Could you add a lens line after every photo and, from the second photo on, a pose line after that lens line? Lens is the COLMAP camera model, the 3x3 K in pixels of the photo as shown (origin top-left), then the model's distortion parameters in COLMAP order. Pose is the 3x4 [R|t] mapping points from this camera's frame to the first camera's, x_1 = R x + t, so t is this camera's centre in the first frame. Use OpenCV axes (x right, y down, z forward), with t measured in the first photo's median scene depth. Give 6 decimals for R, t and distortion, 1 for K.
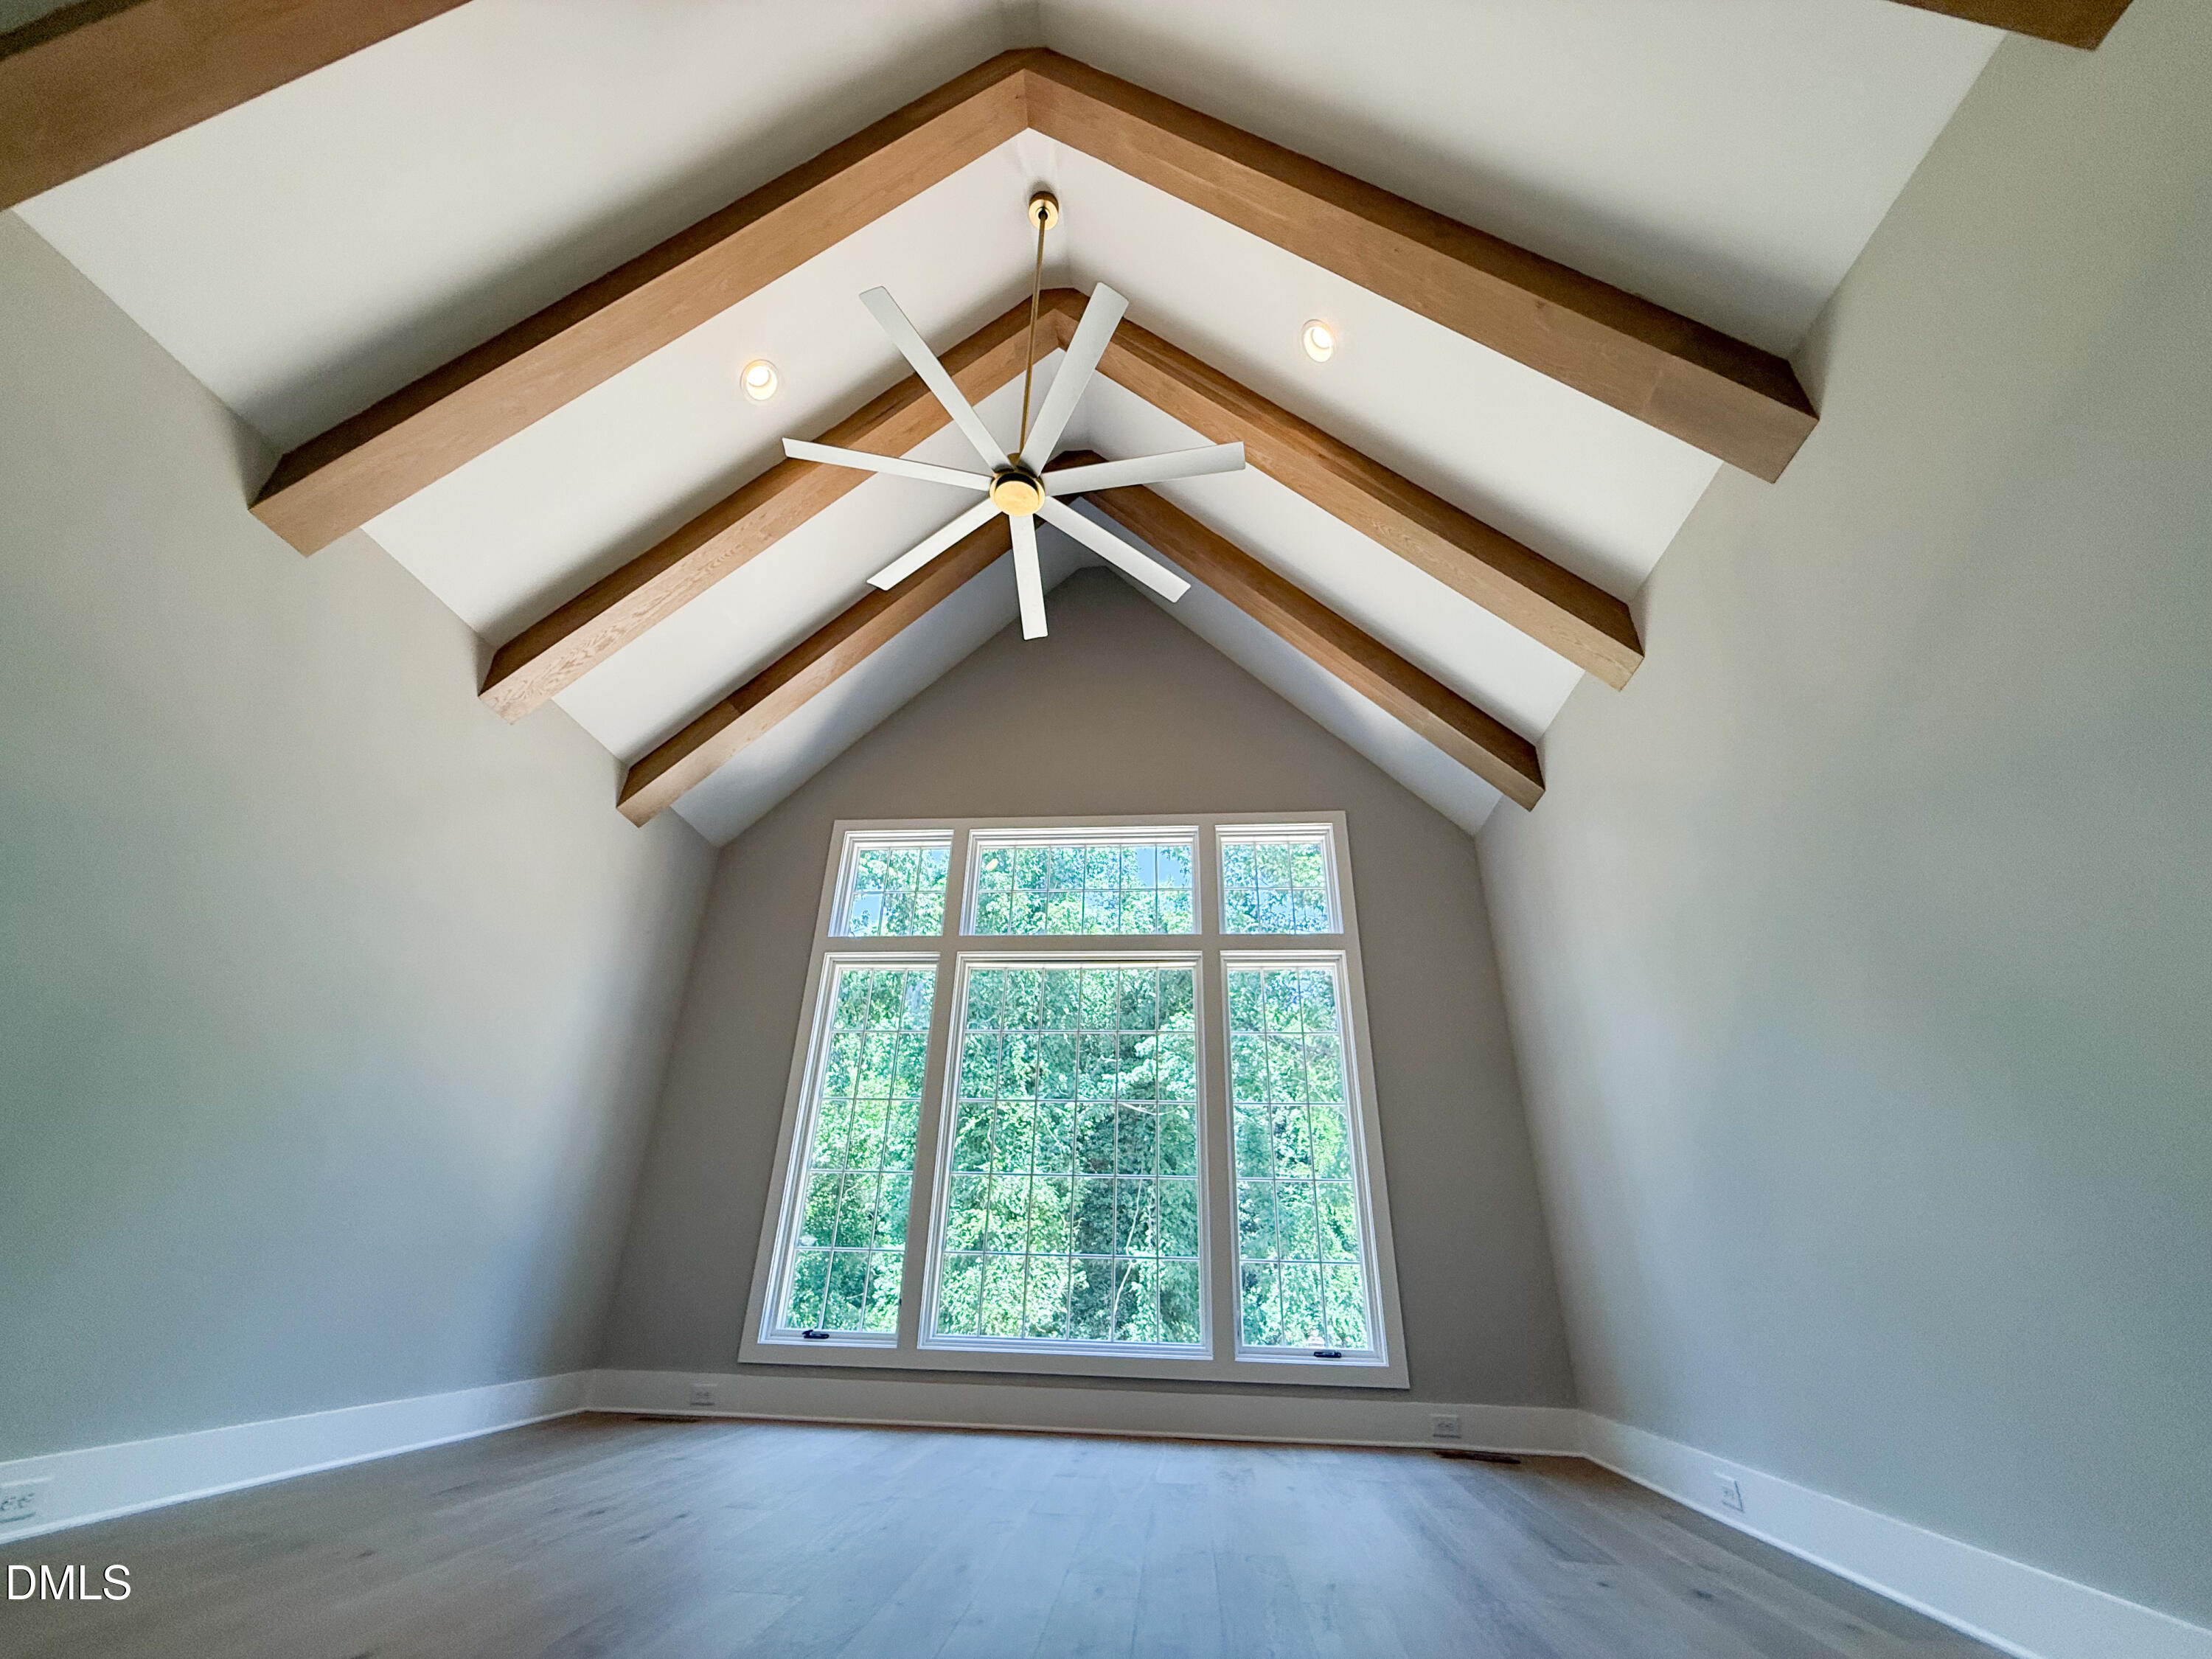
lens RADIAL K [[884.0, 0, 1102.8], [0, 884.0, 826.1], [0, 0, 1]] dist [-0.001262, 0.000399]
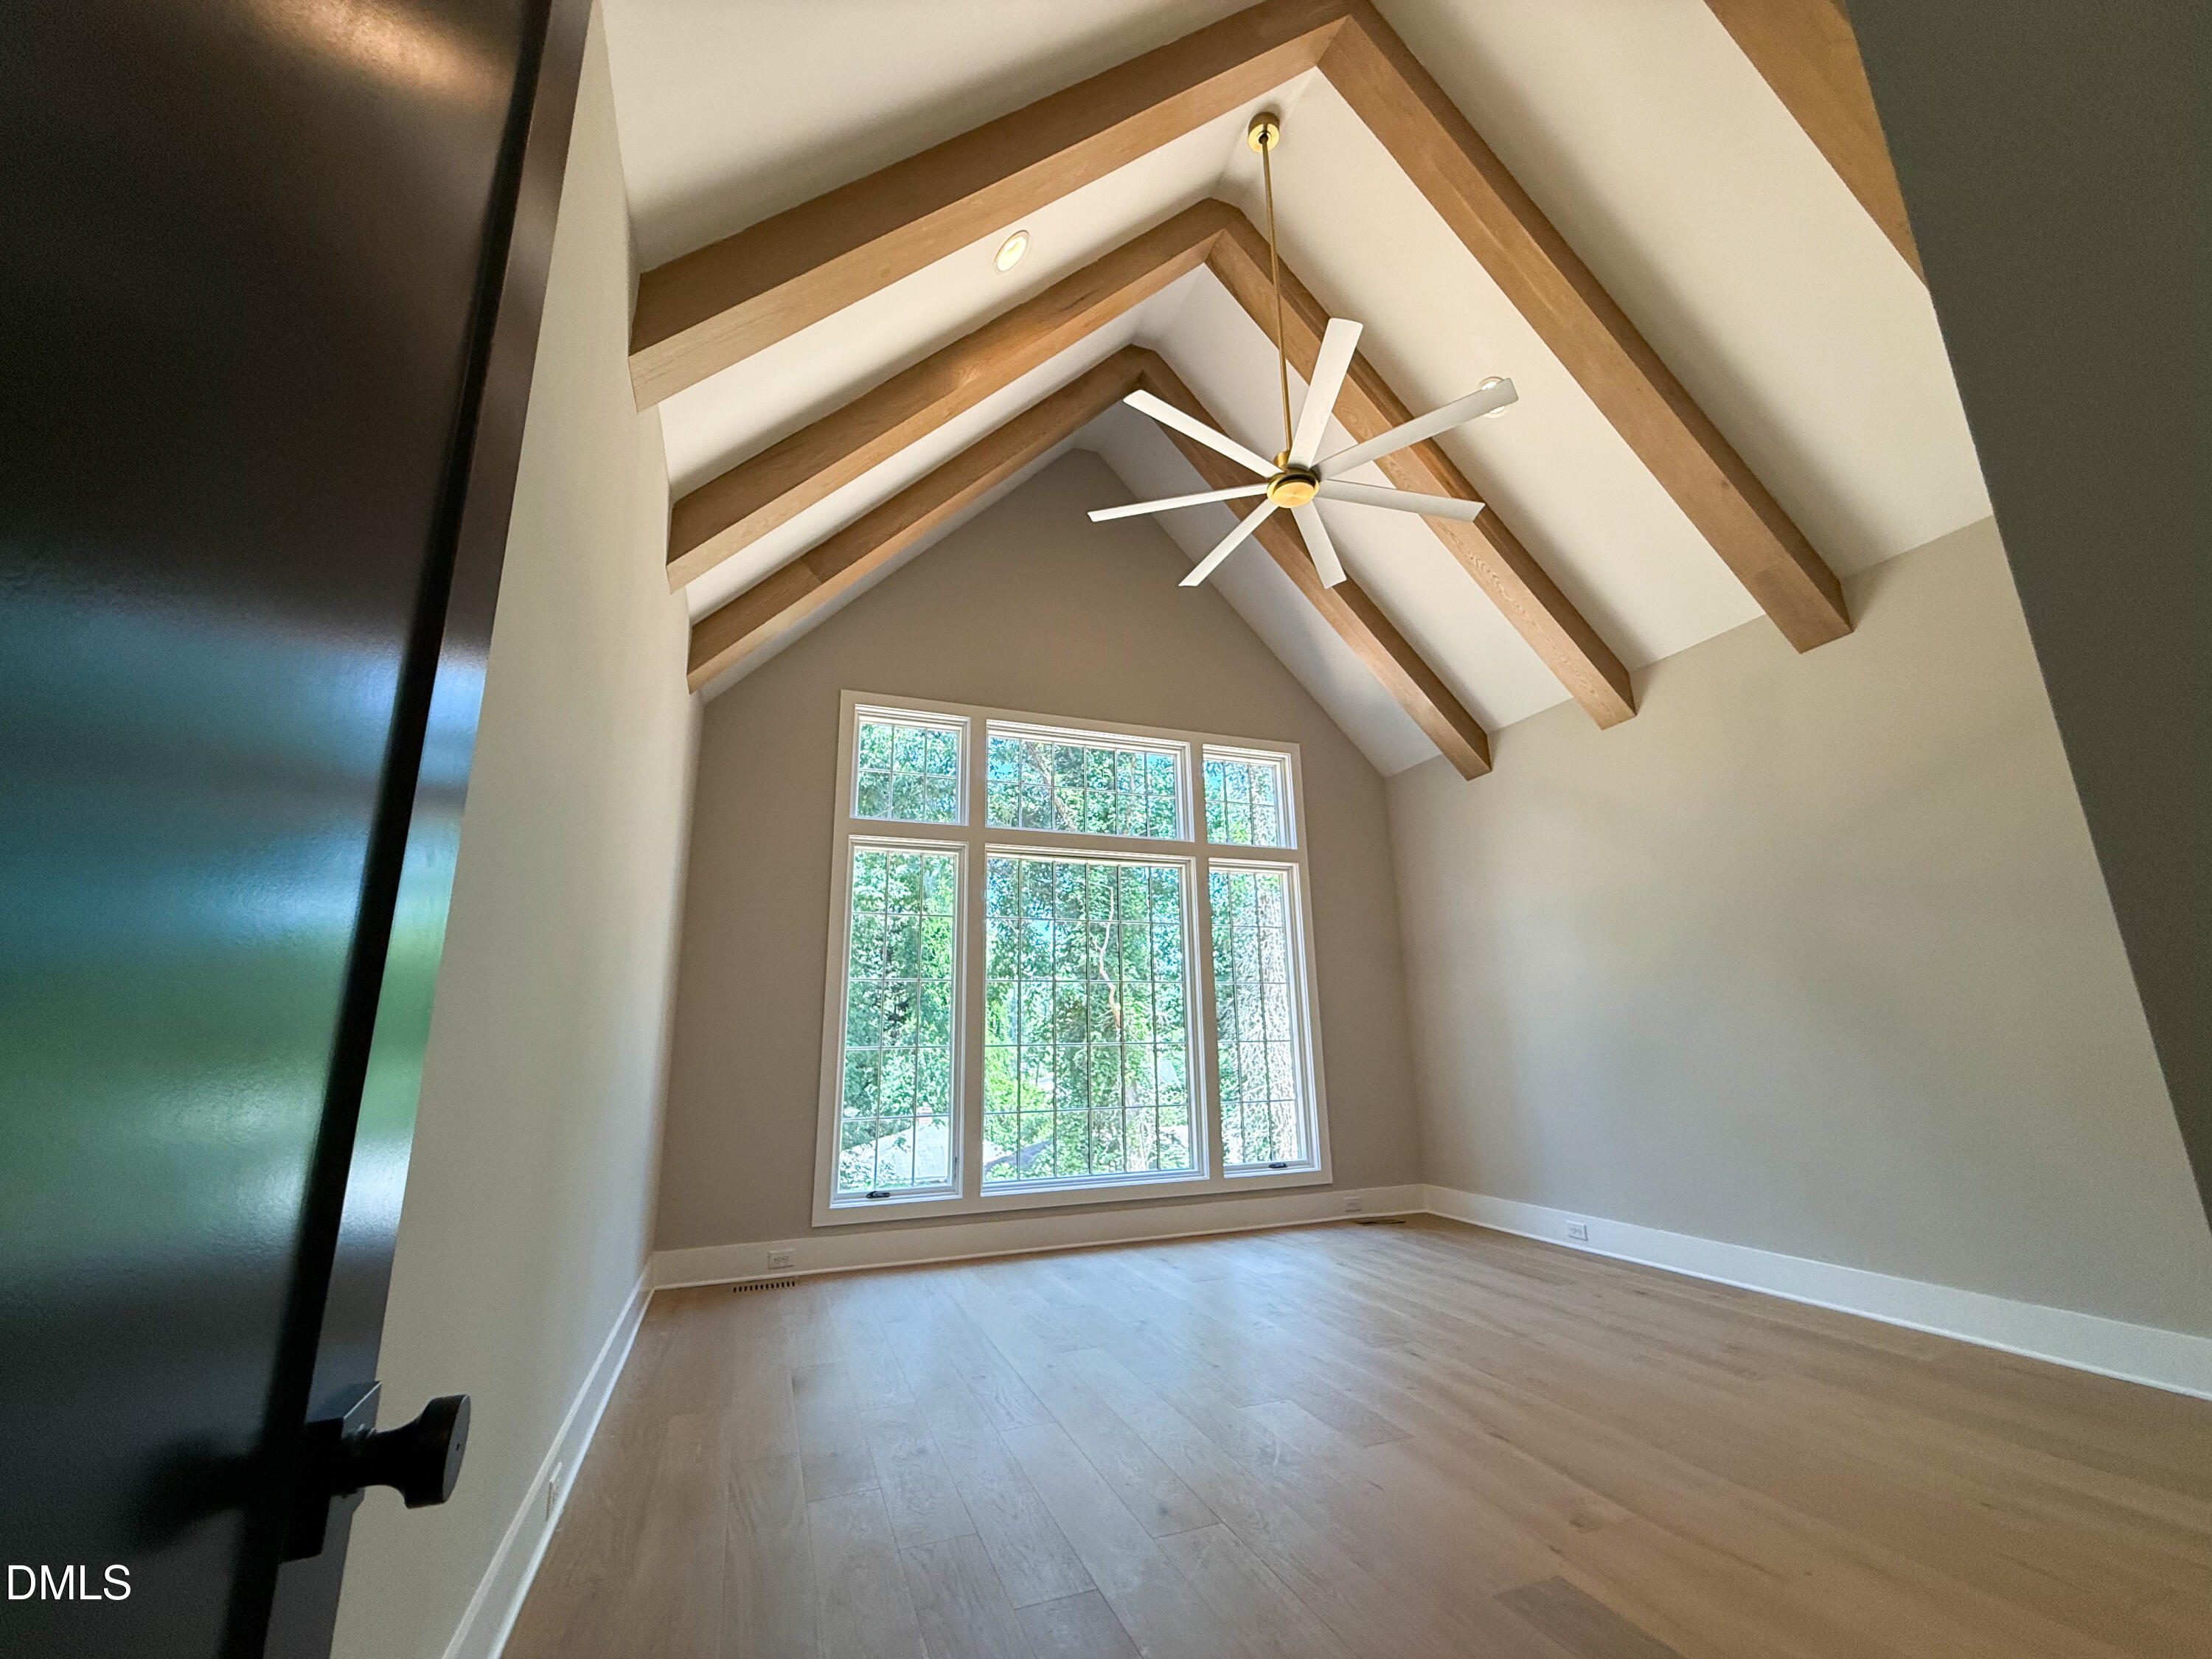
lens RADIAL K [[884.0, 0, 1102.6], [0, 884.0, 826.3], [0, 0, 1]] dist [-0.001262, 0.000399]
pose [[0.898406, 0.065414, 0.434267, -0.579918], [-0.161158, 0.968964, 0.187446, -0.110823], [-0.408527, -0.238388, 0.881065, 0.038838]]
